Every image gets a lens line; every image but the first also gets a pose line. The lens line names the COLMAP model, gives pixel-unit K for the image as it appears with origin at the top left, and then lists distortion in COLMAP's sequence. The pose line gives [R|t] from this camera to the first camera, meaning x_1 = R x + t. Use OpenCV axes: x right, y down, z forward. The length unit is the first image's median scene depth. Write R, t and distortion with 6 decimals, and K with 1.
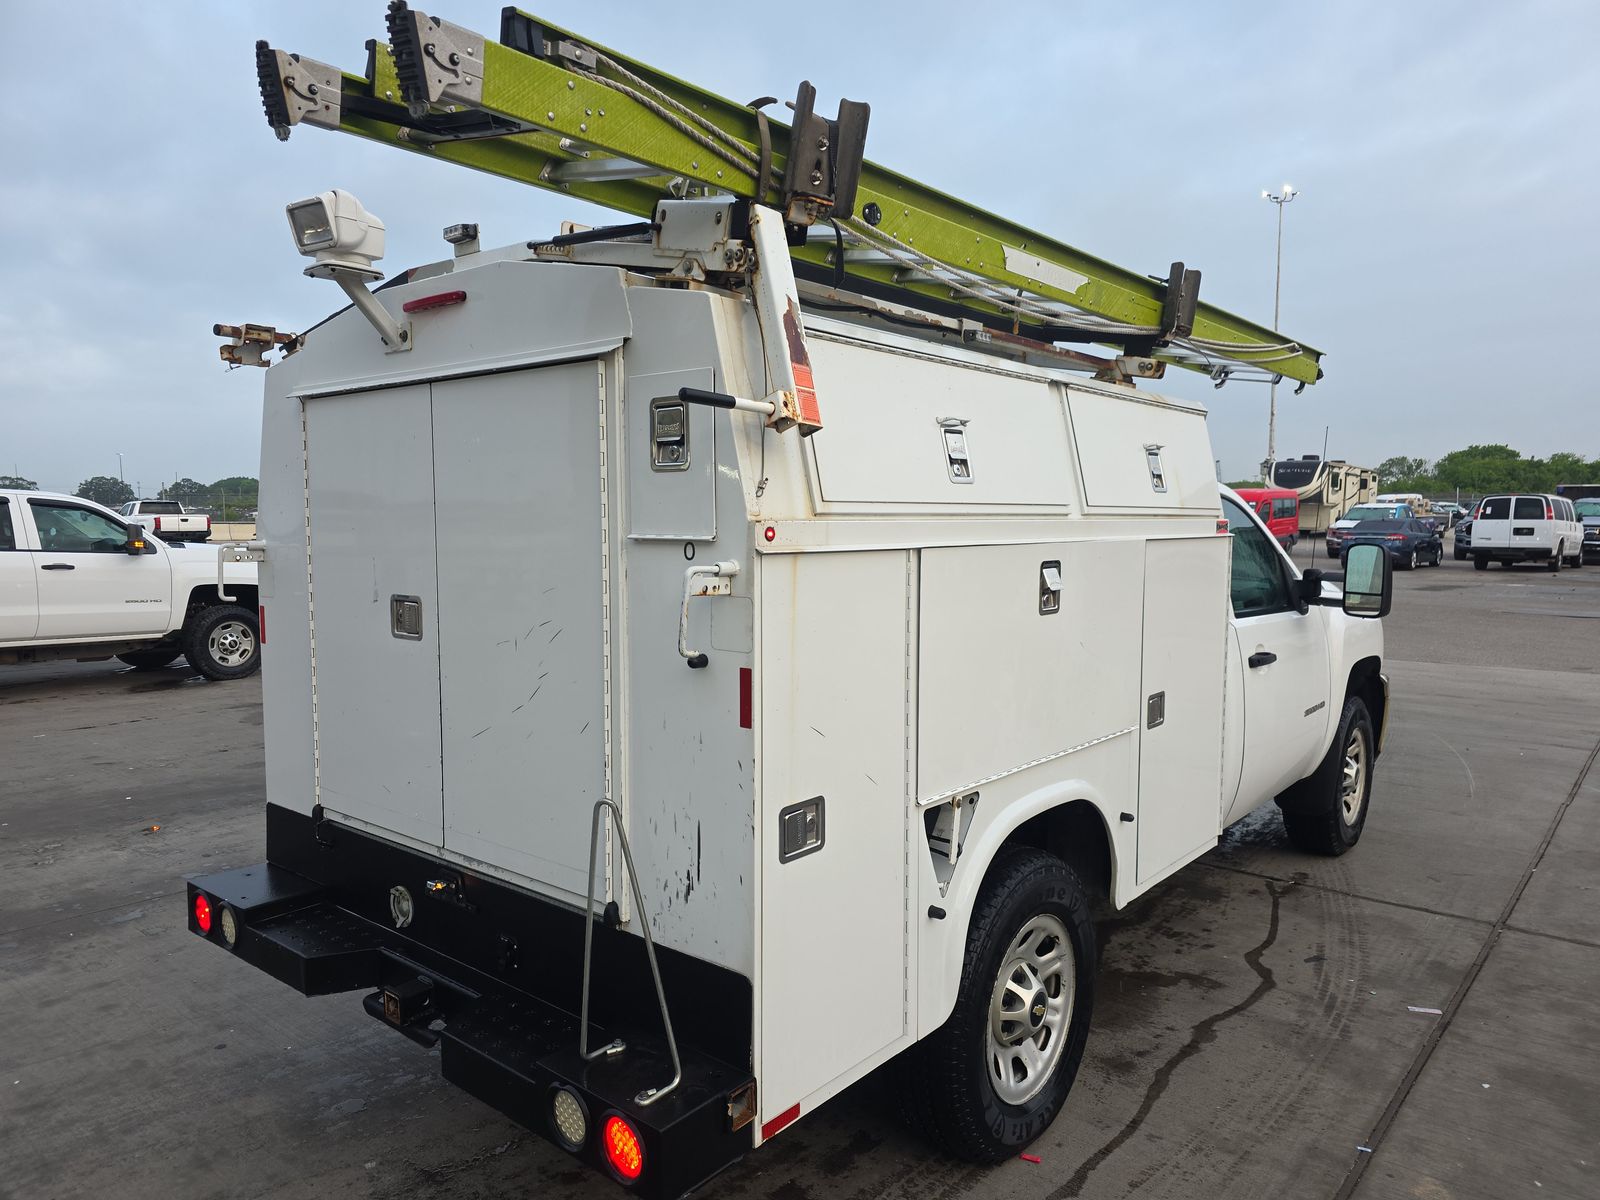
lens RADIAL K [[1079.7, 0, 803.1], [0, 1079.7, 608.4], [0, 0, 1]] dist [0.029242, -0.016164]
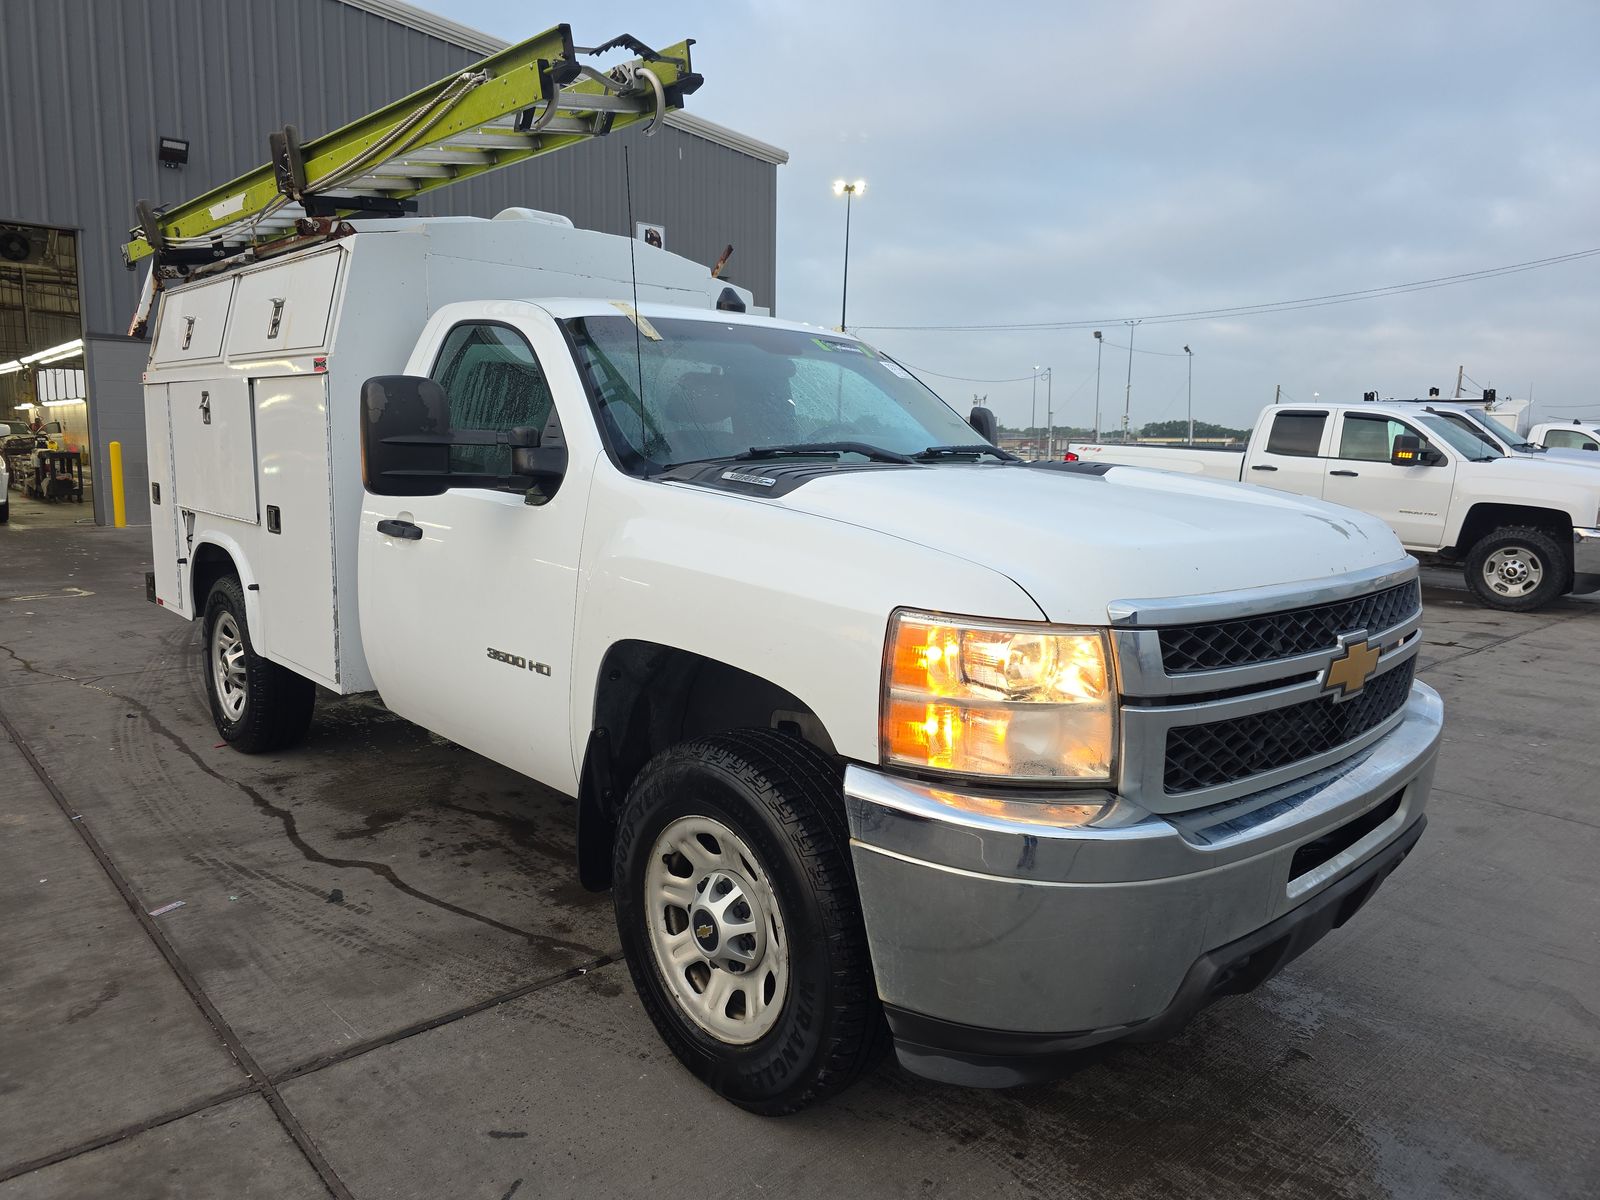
lens RADIAL K [[1079.7, 0, 785.1], [0, 1079.7, 592.1], [0, 0, 1]] dist [0.029242, -0.016164]
pose [[-0.129091, 0.135740, -0.982298, 1.240159], [-0.107523, 0.982830, 0.149944, -0.060338], [0.985786, 0.124976, -0.112279, 1.449503]]
